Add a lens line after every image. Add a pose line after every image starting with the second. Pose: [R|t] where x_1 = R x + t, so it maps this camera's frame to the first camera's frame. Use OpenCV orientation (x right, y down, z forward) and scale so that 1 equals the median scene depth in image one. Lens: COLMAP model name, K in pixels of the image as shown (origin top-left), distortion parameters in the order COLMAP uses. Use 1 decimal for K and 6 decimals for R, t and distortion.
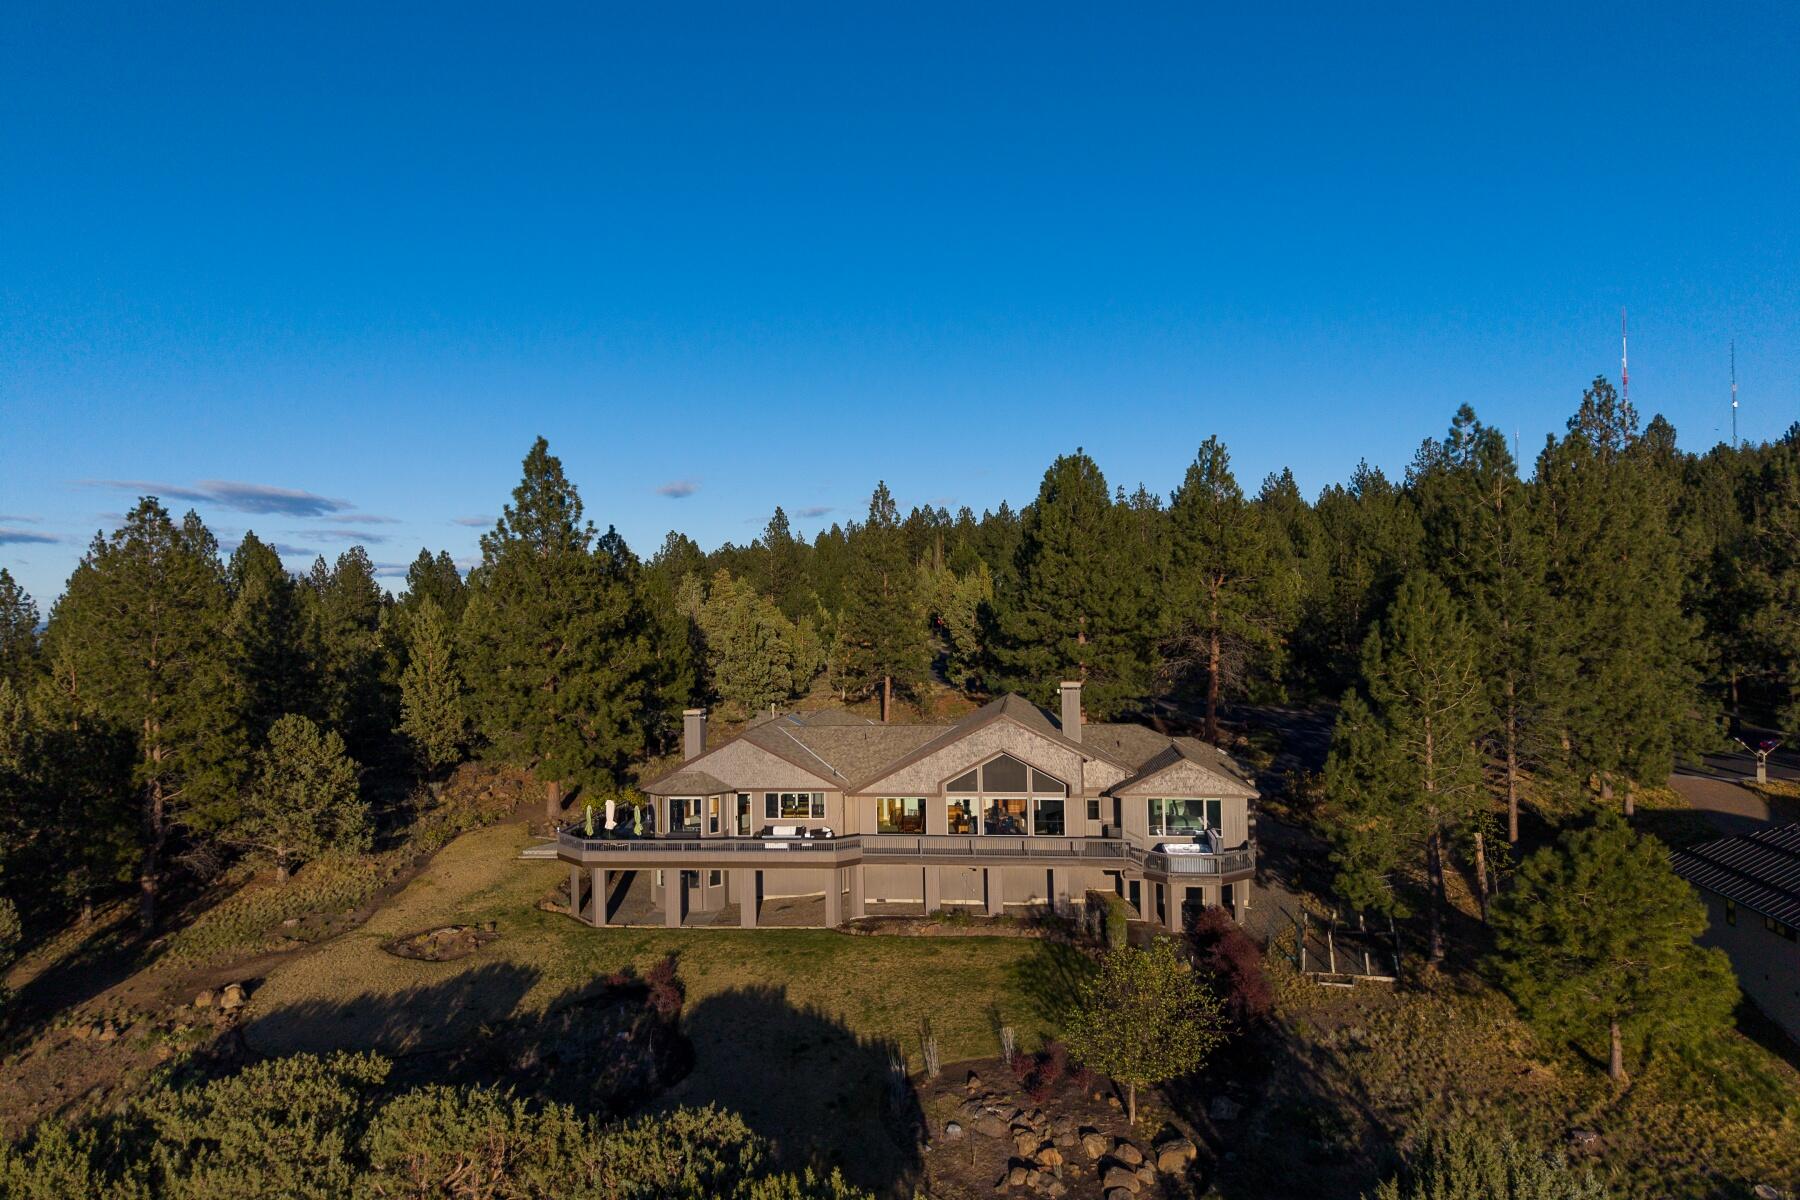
lens RADIAL K [[1225.5, 0, 941.5], [0, 1225.5, 602.8], [0, 0, 1]] dist [0.008710, -0.002284]
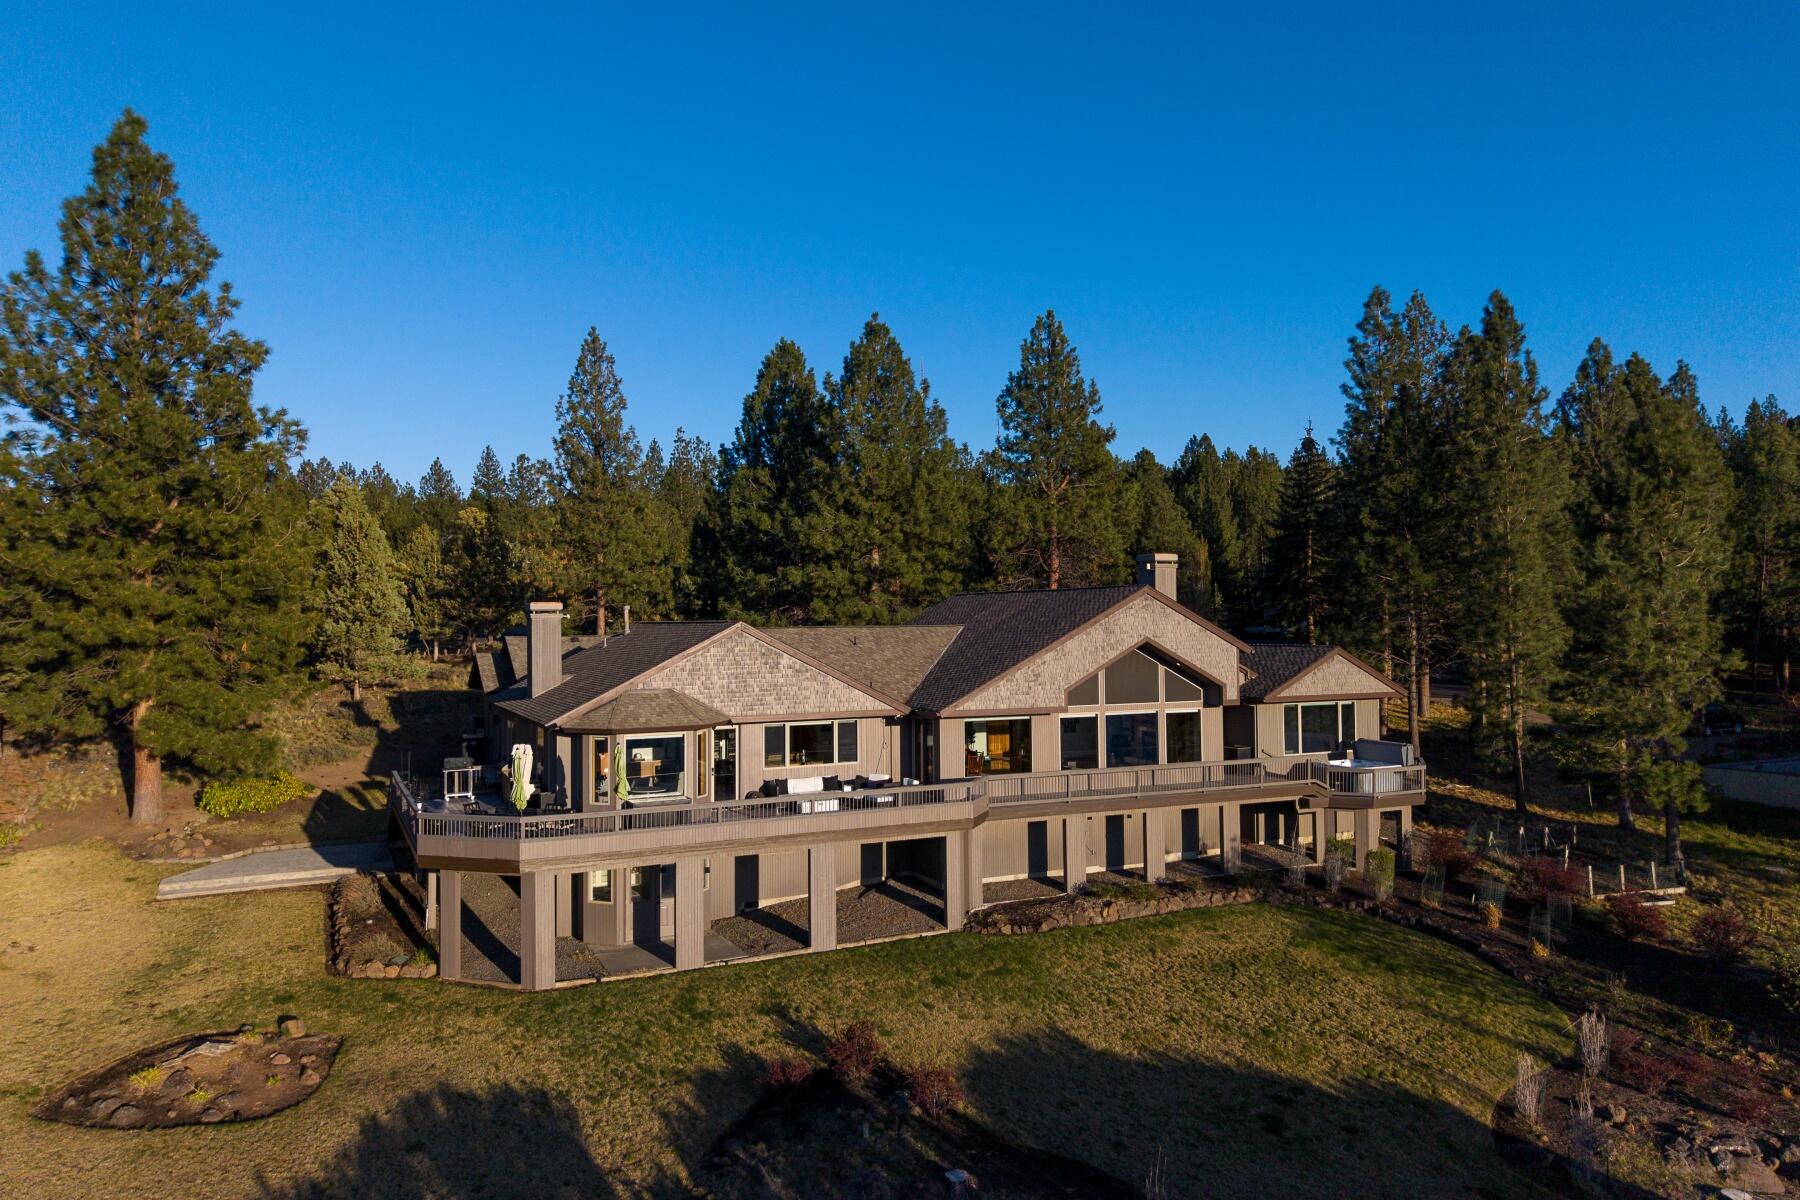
lens RADIAL K [[1225.5, 0, 941.5], [0, 1225.5, 602.8], [0, 0, 1]] dist [0.008710, -0.002284]
pose [[0.845691, 0.015008, 0.533462, -0.417262], [-0.006055, 0.999810, -0.018530, 0.114590], [-0.533638, 0.012440, 0.845621, 0.487812]]
